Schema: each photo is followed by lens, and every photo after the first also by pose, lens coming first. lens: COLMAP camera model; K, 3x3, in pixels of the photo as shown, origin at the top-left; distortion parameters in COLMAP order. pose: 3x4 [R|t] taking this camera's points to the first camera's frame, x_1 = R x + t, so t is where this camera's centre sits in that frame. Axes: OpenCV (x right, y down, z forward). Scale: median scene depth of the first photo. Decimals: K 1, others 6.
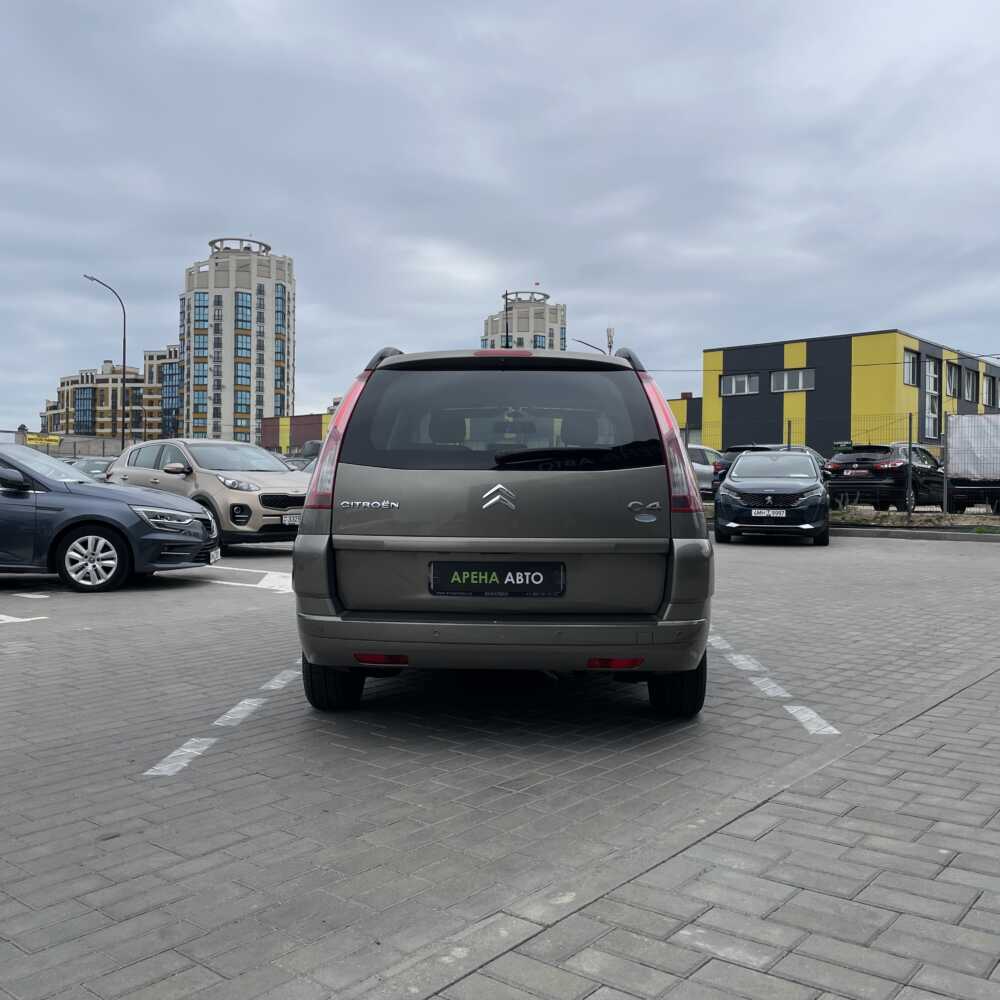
lens RADIAL K [[1010.9, 0, 500.9], [0, 1010.9, 478.9], [0, 0, 1]] dist [0.095287, -0.141955]
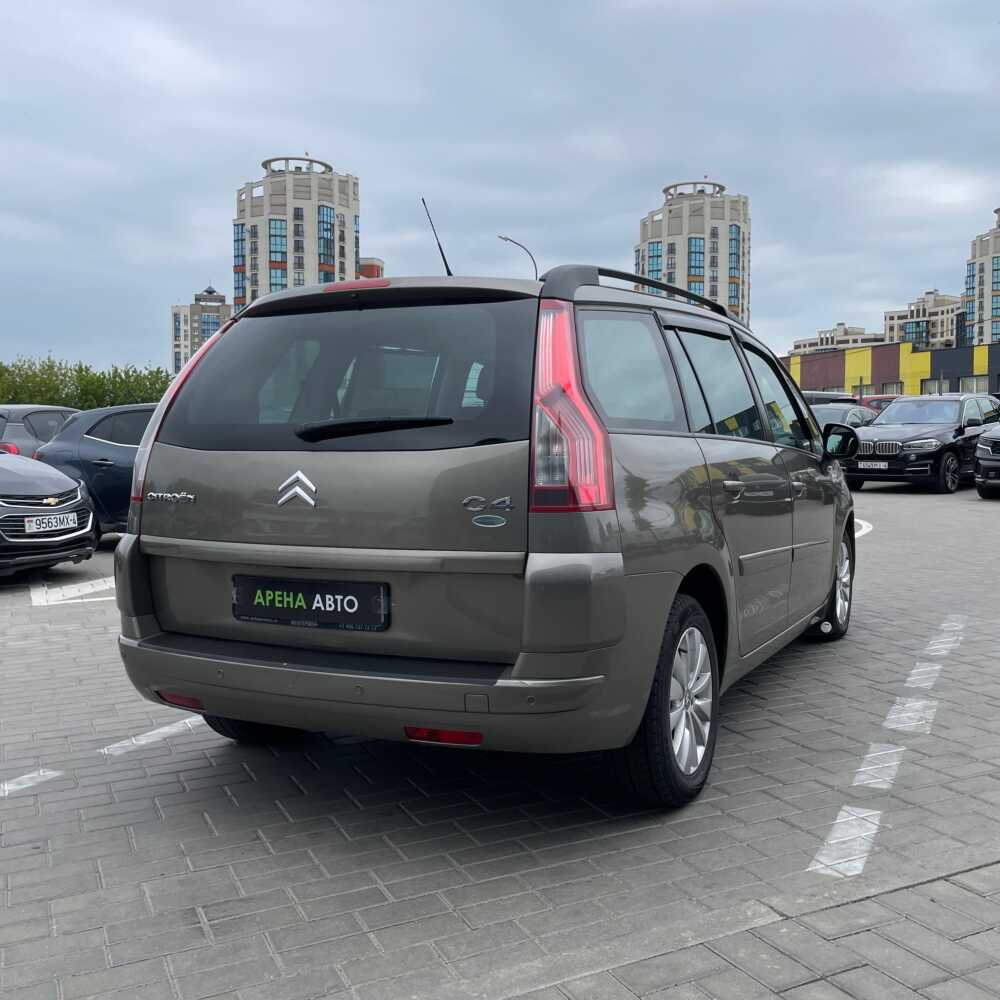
lens RADIAL K [[1055.7, 0, 519.0], [0, 1055.7, 450.6], [0, 0, 1]] dist [0.078828, -0.136544]
pose [[0.917346, -0.008420, -0.398002, 0.436422], [0.016547, 0.999719, 0.016990, -0.019341], [0.397747, -0.022171, 0.917227, 0.371837]]
